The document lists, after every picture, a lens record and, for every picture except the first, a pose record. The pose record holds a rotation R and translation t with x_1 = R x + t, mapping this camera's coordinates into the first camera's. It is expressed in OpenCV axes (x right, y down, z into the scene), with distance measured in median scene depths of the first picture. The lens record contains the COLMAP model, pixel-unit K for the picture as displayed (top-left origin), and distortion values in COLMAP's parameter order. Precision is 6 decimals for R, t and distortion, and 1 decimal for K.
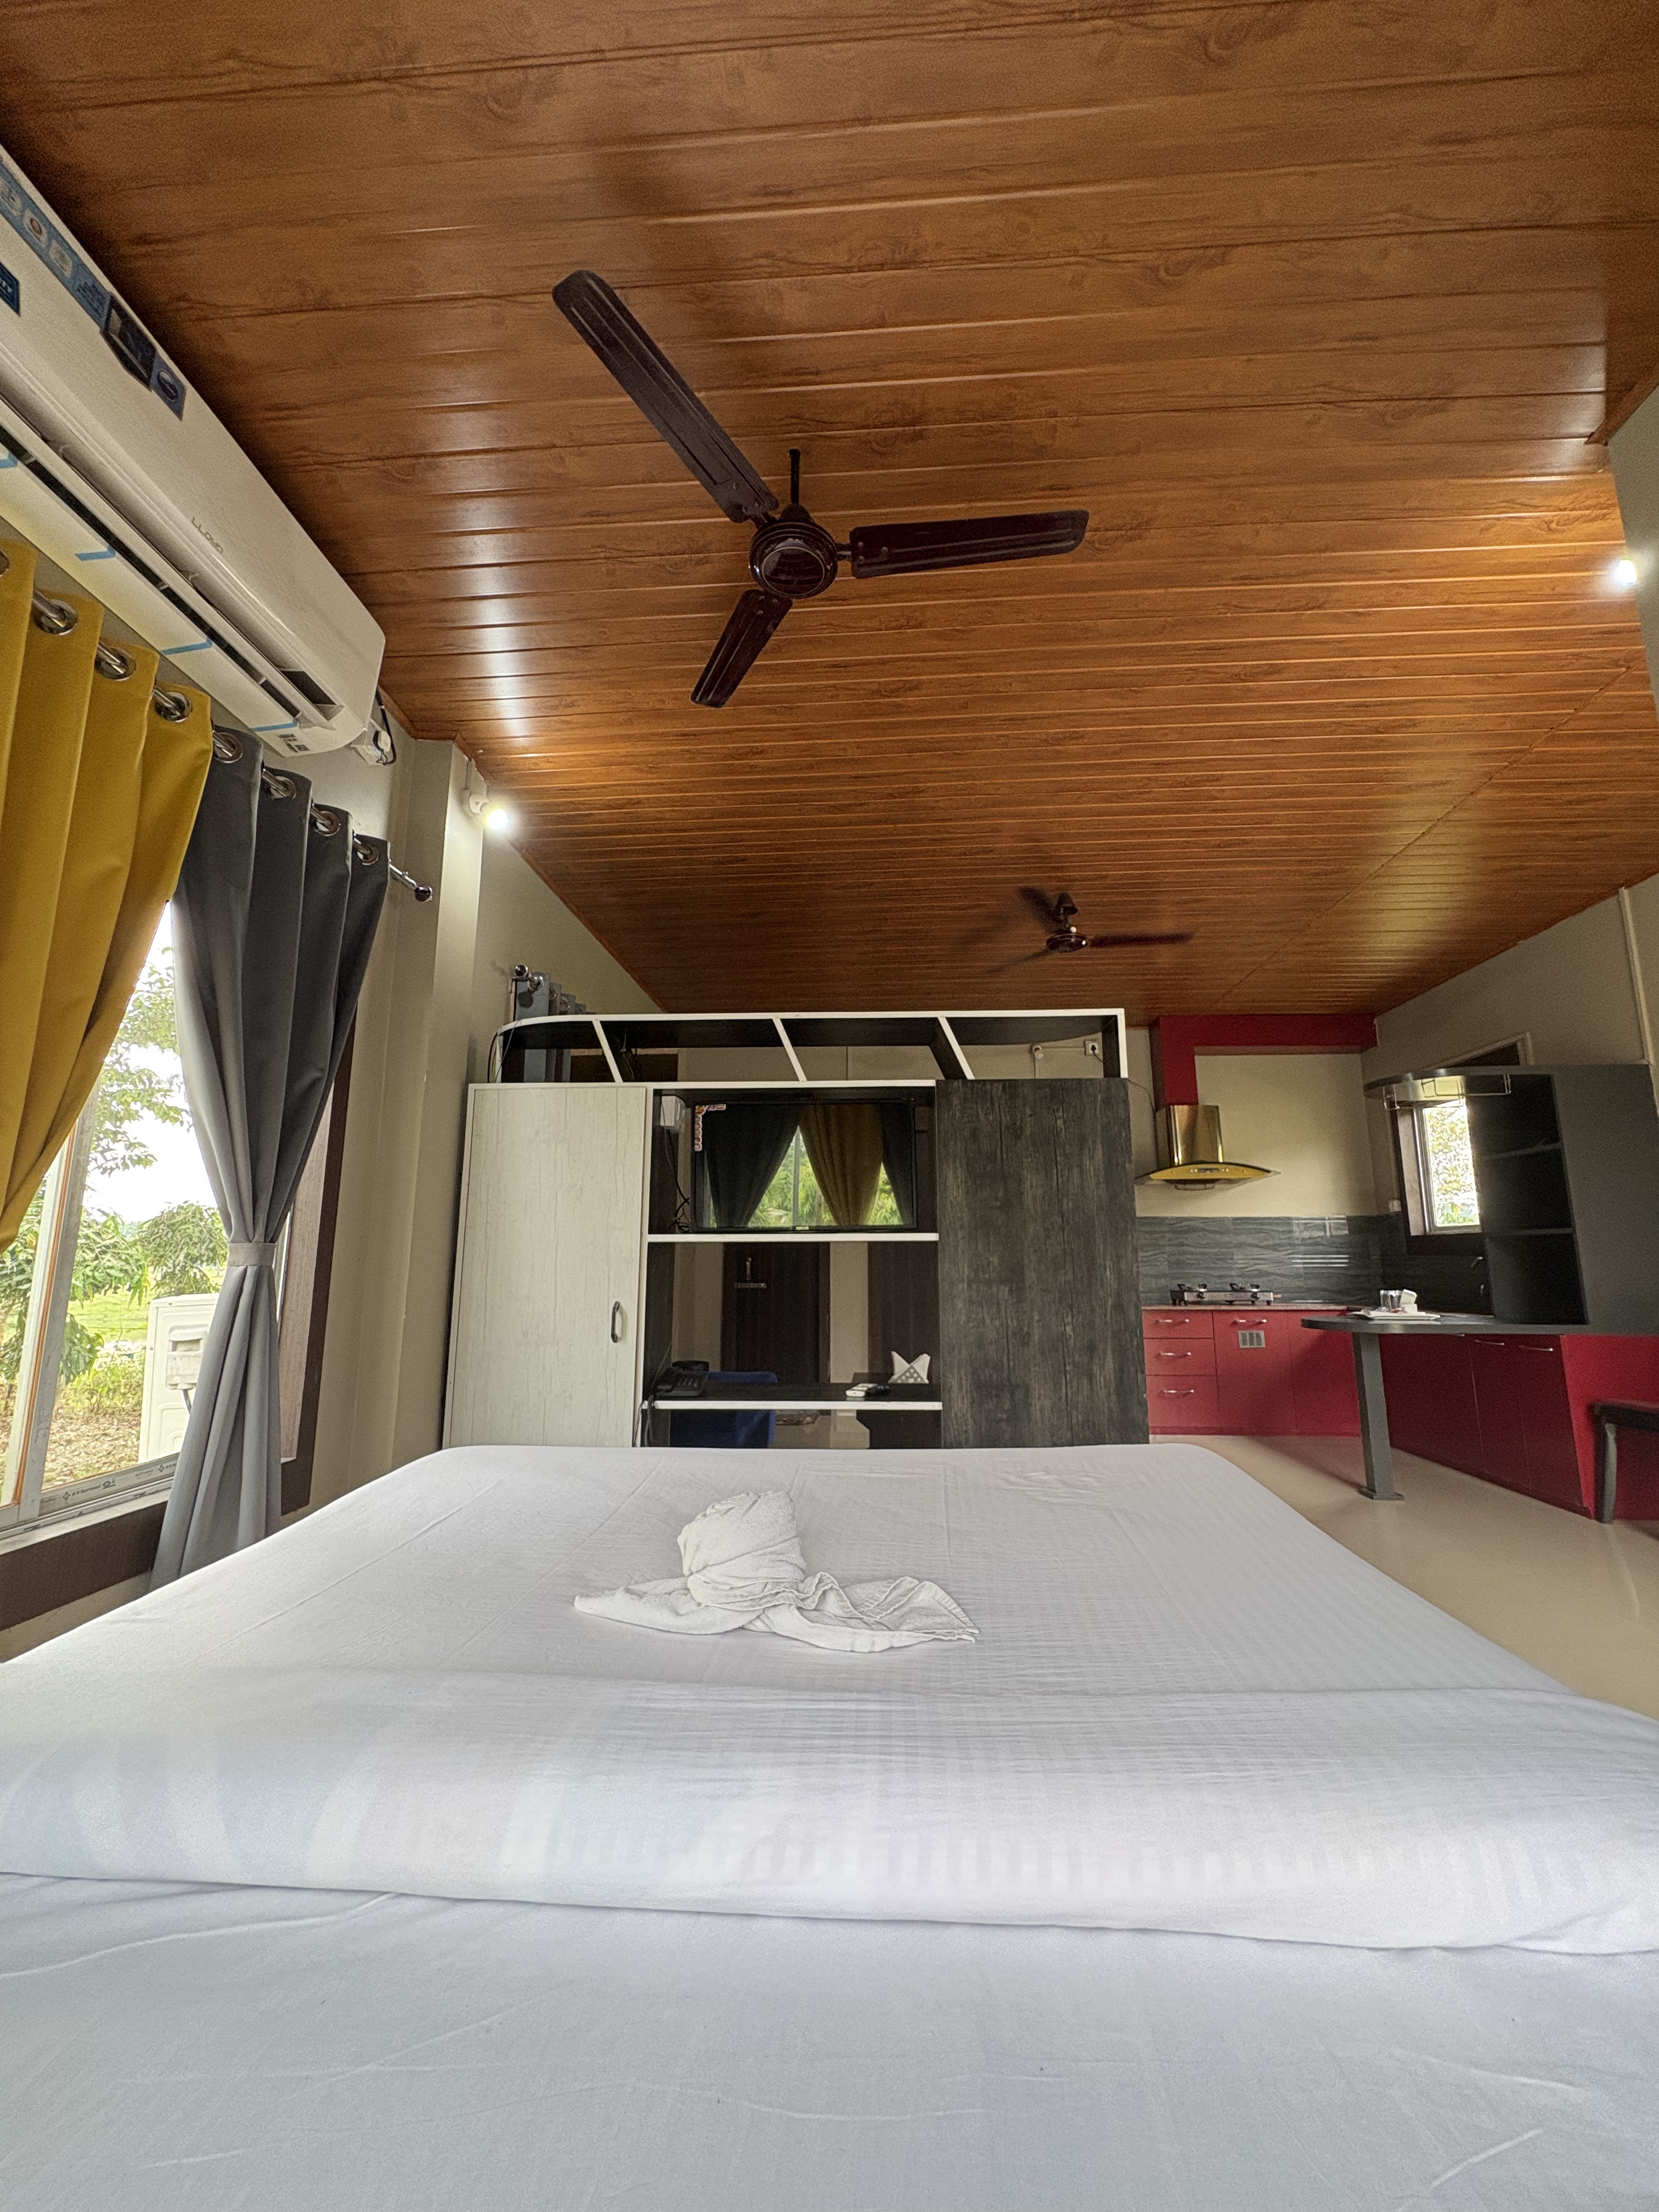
lens RADIAL K [[899.9, 0, 827.7], [0, 899.9, 1107.2], [0, 0, 1]] dist [0.003640, 0.000406]
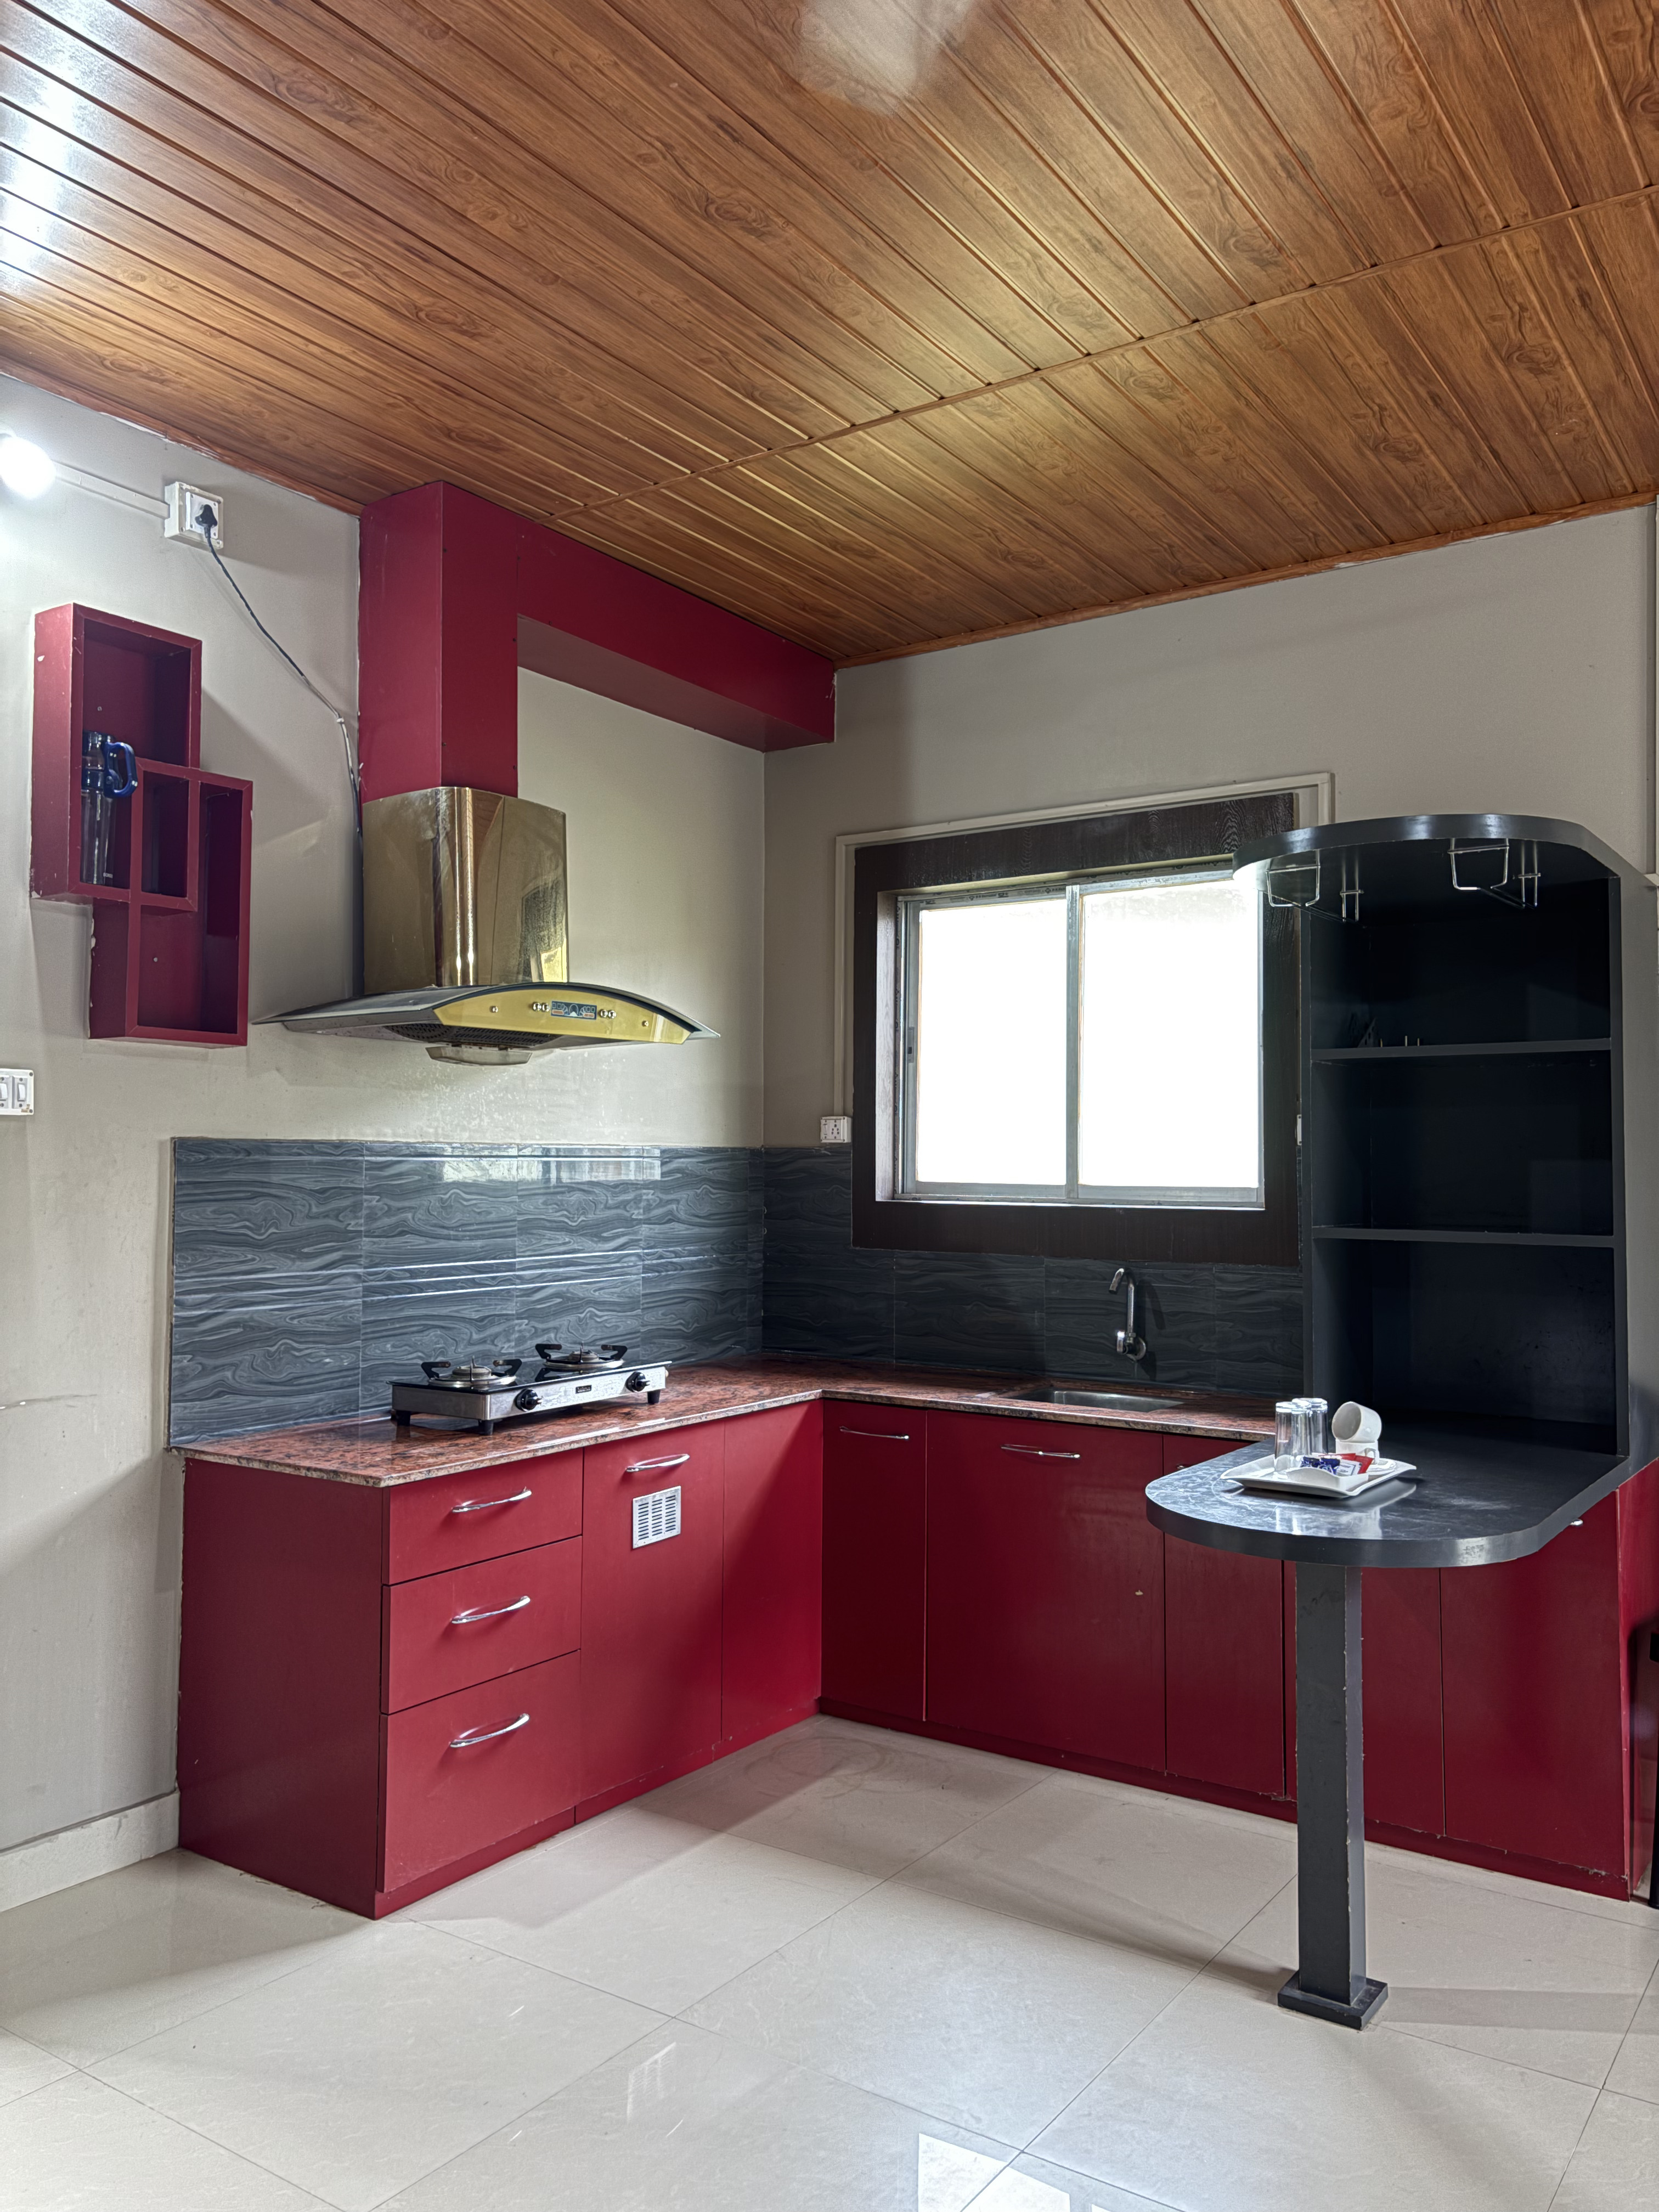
lens RADIAL K [[1662.5, 0, 828.2], [0, 1662.5, 1106.0], [0, 0, 1]] dist [0.044425, -0.033428]
pose [[0.515520, 0.031190, 0.856310, -0.035491], [-0.150930, 0.987018, 0.054913, 0.054907], [-0.843481, -0.157551, 0.513535, 0.585561]]
